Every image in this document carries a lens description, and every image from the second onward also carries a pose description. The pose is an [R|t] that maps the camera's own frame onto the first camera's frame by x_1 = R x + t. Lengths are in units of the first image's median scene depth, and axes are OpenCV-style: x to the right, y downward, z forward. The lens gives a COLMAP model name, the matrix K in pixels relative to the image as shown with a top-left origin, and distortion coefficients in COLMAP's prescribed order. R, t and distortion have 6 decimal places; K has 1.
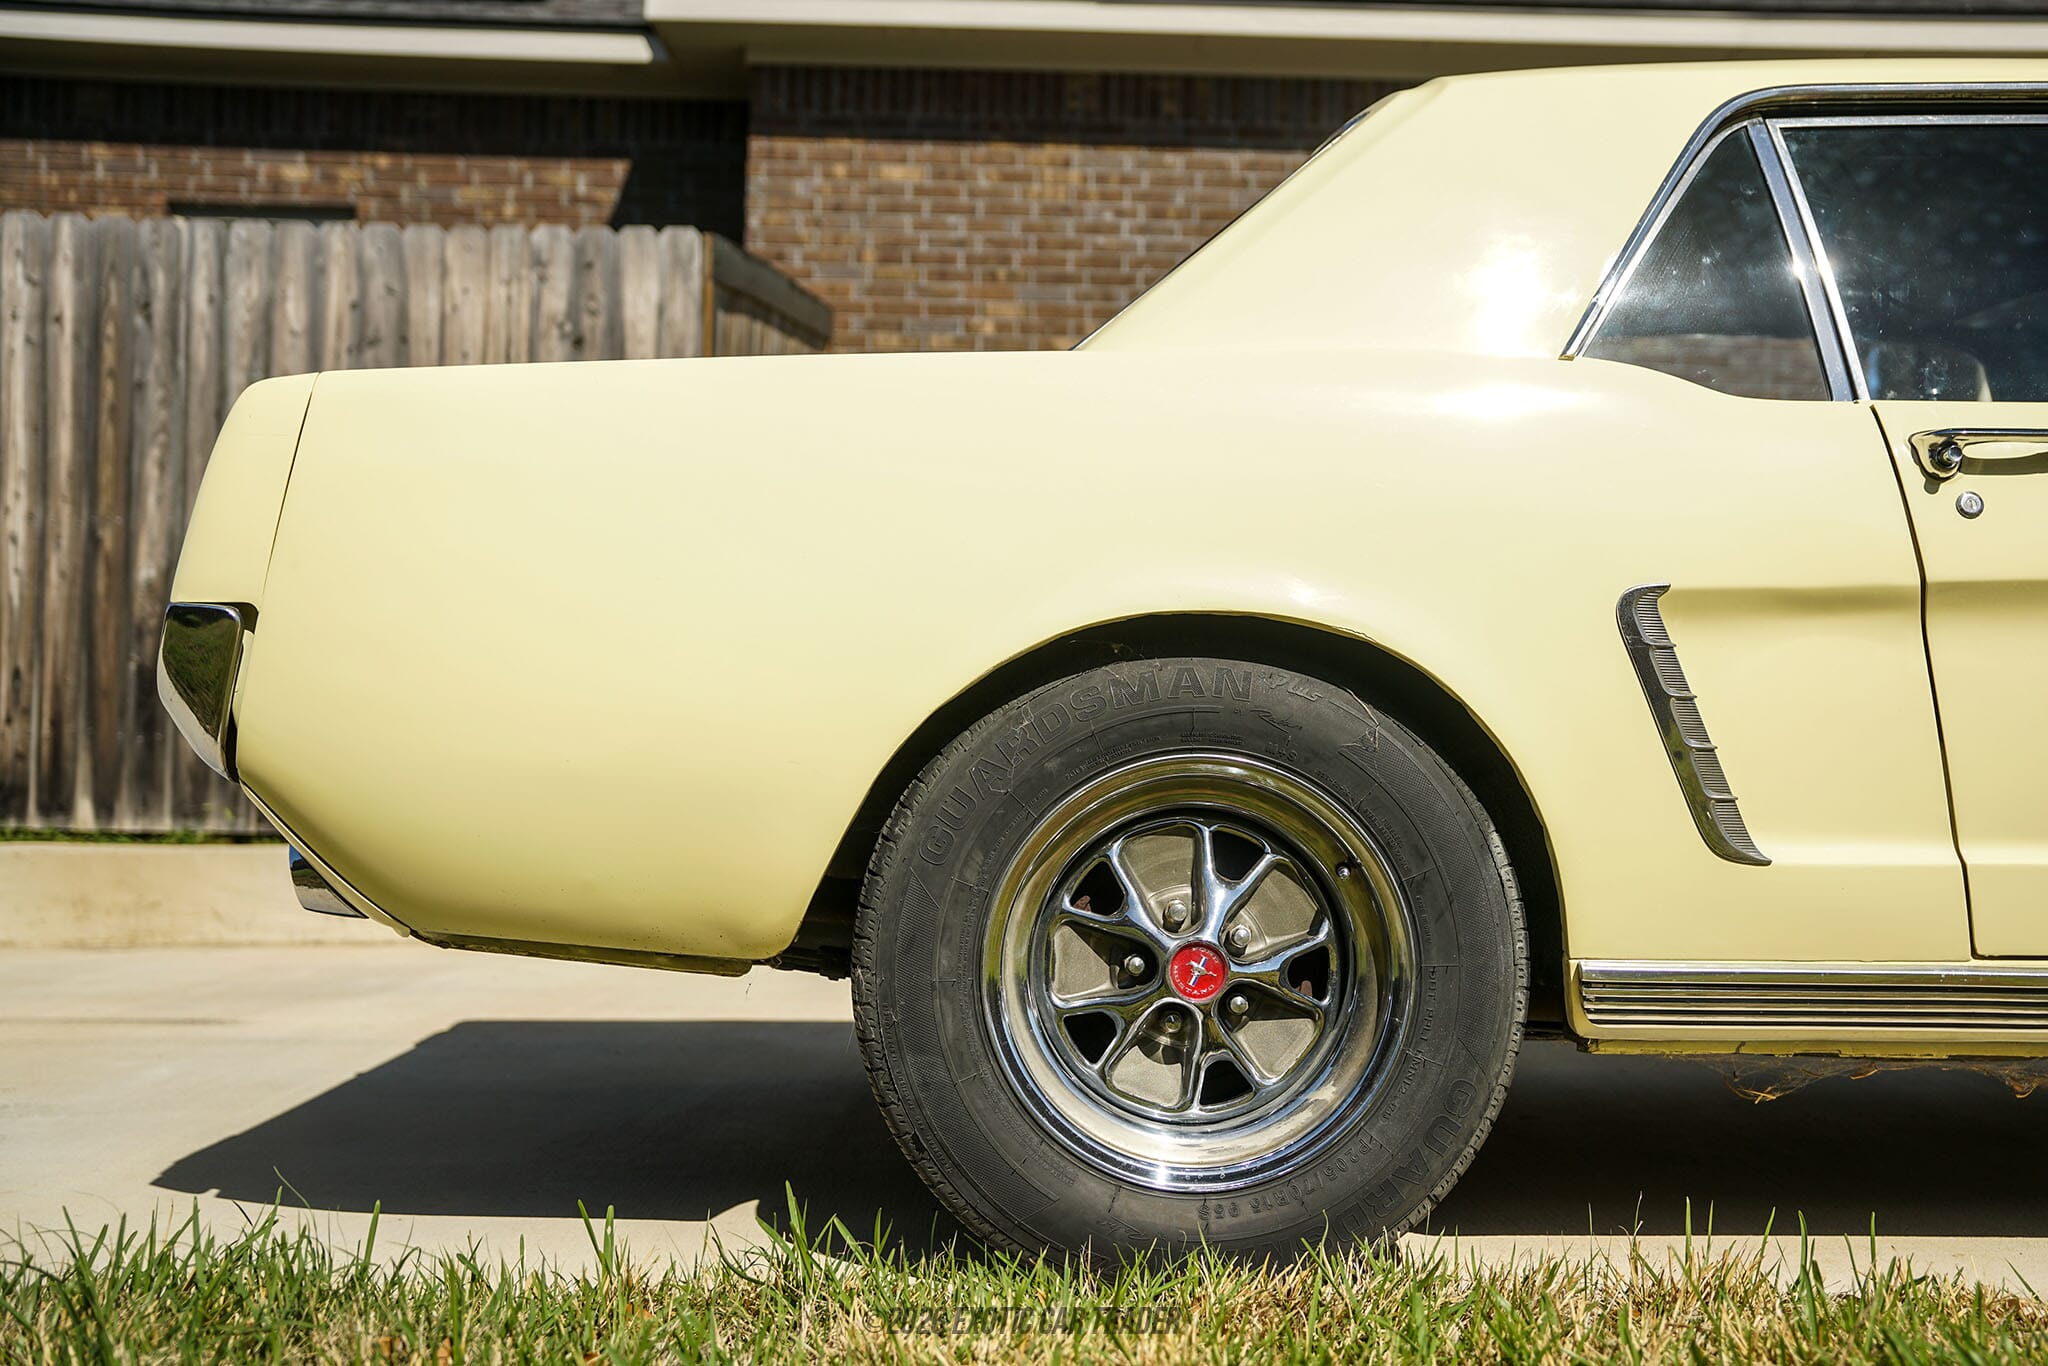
lens RADIAL K [[2342.9, 0, 1024.0], [0, 2342.9, 683.0], [0, 0, 1]] dist [-0.084969, 0.422875]
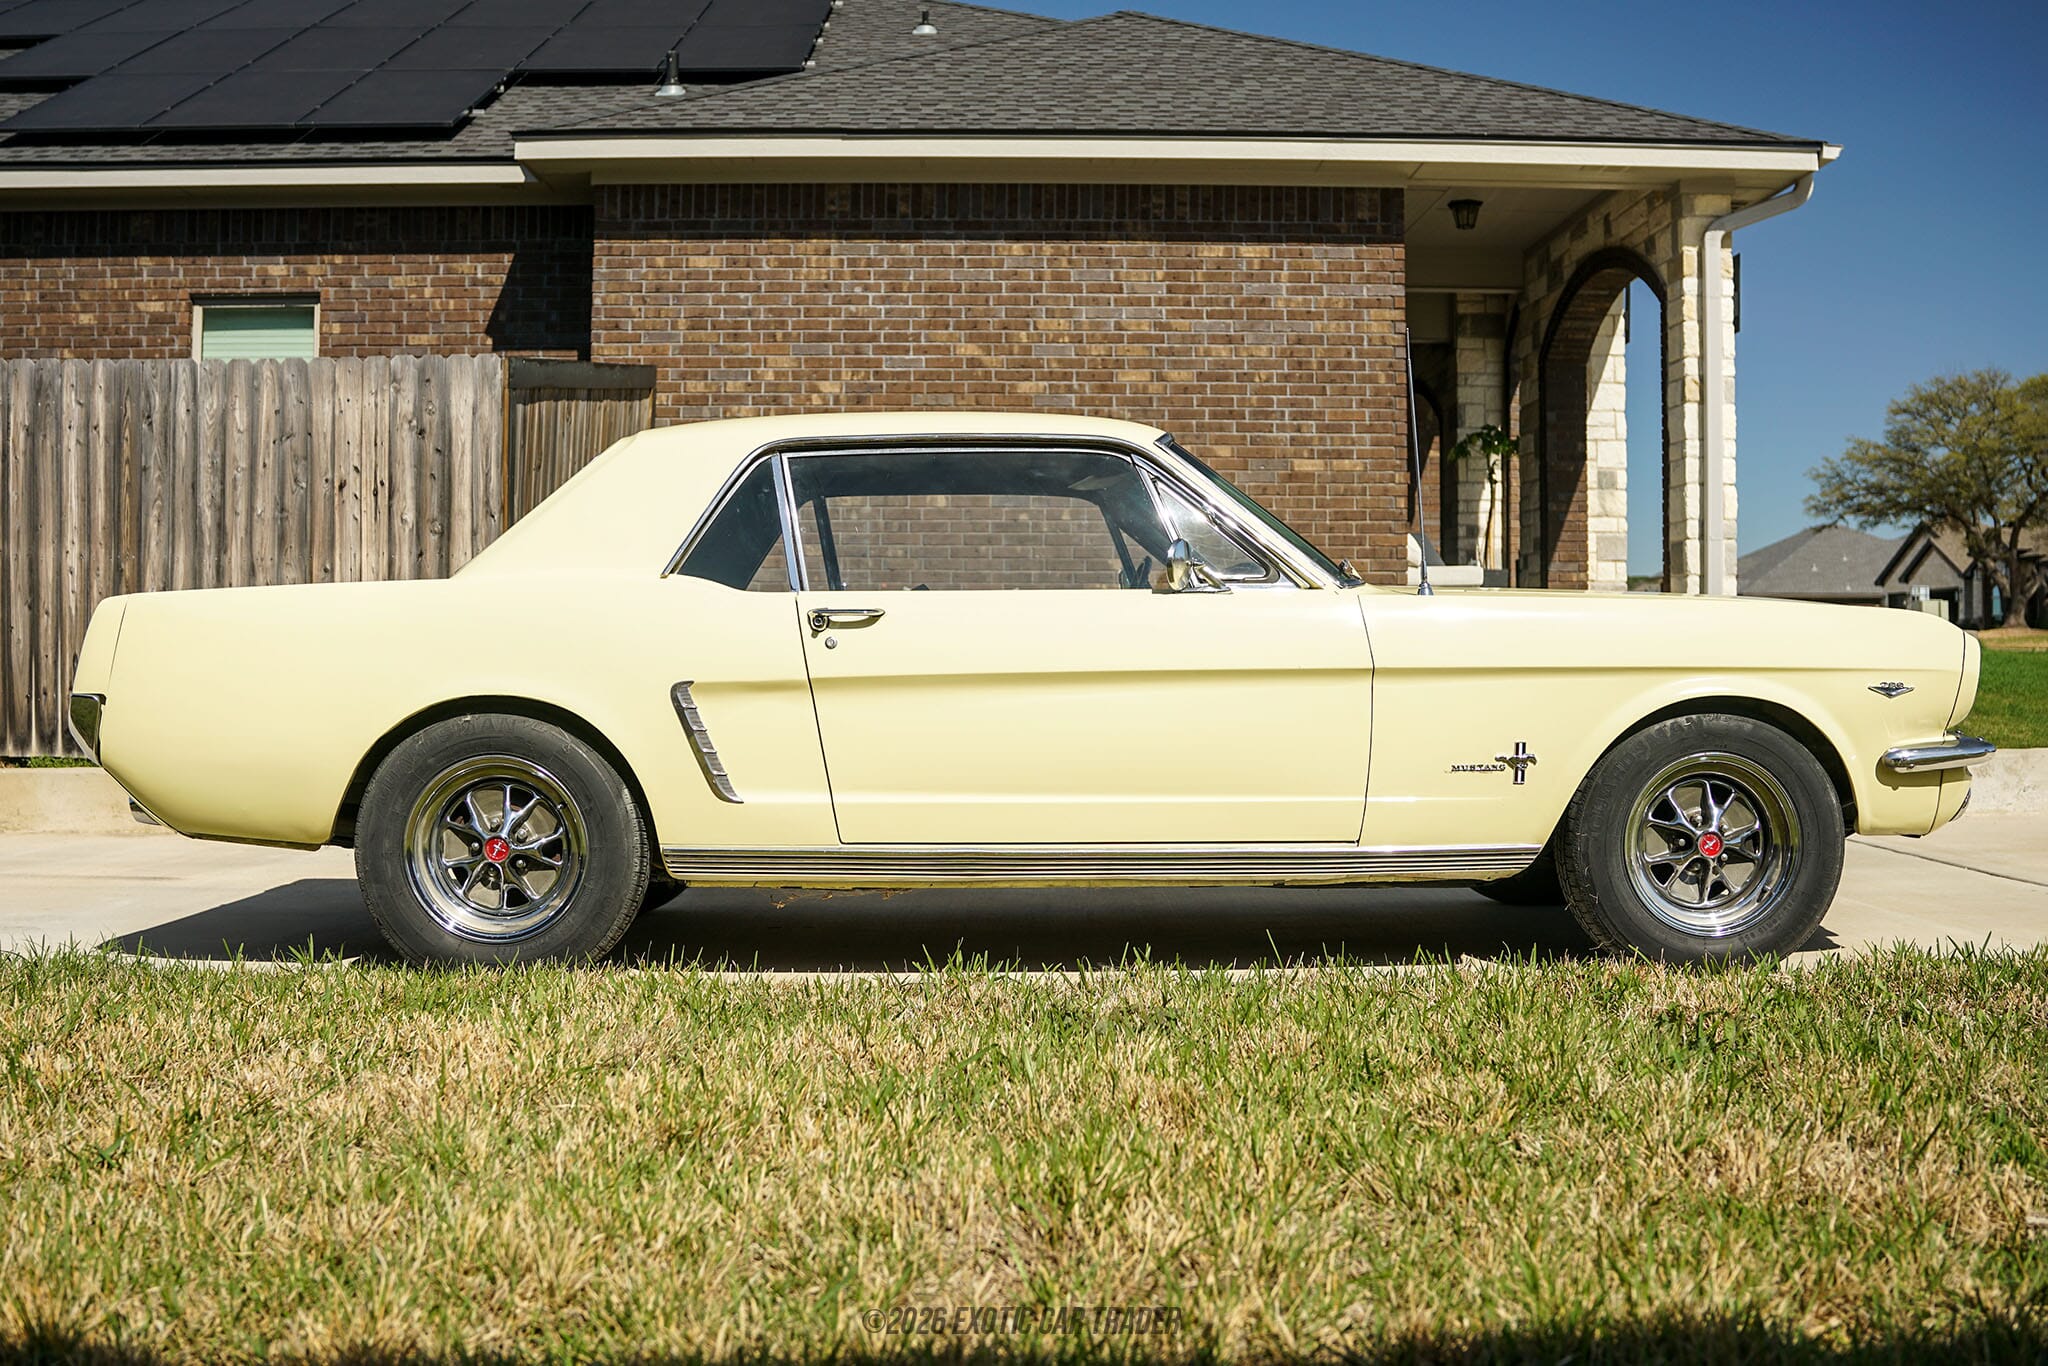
lens RADIAL K [[2327.4, 0, 1024.0], [0, 2327.4, 683.0], [0, 0, 1]] dist [-0.191046, 0.162225]
pose [[0.998997, -0.007570, -0.044123, 0.261473], [0.009805, 0.998668, 0.050651, -0.056509], [0.043681, -0.051033, 0.997741, -0.464374]]
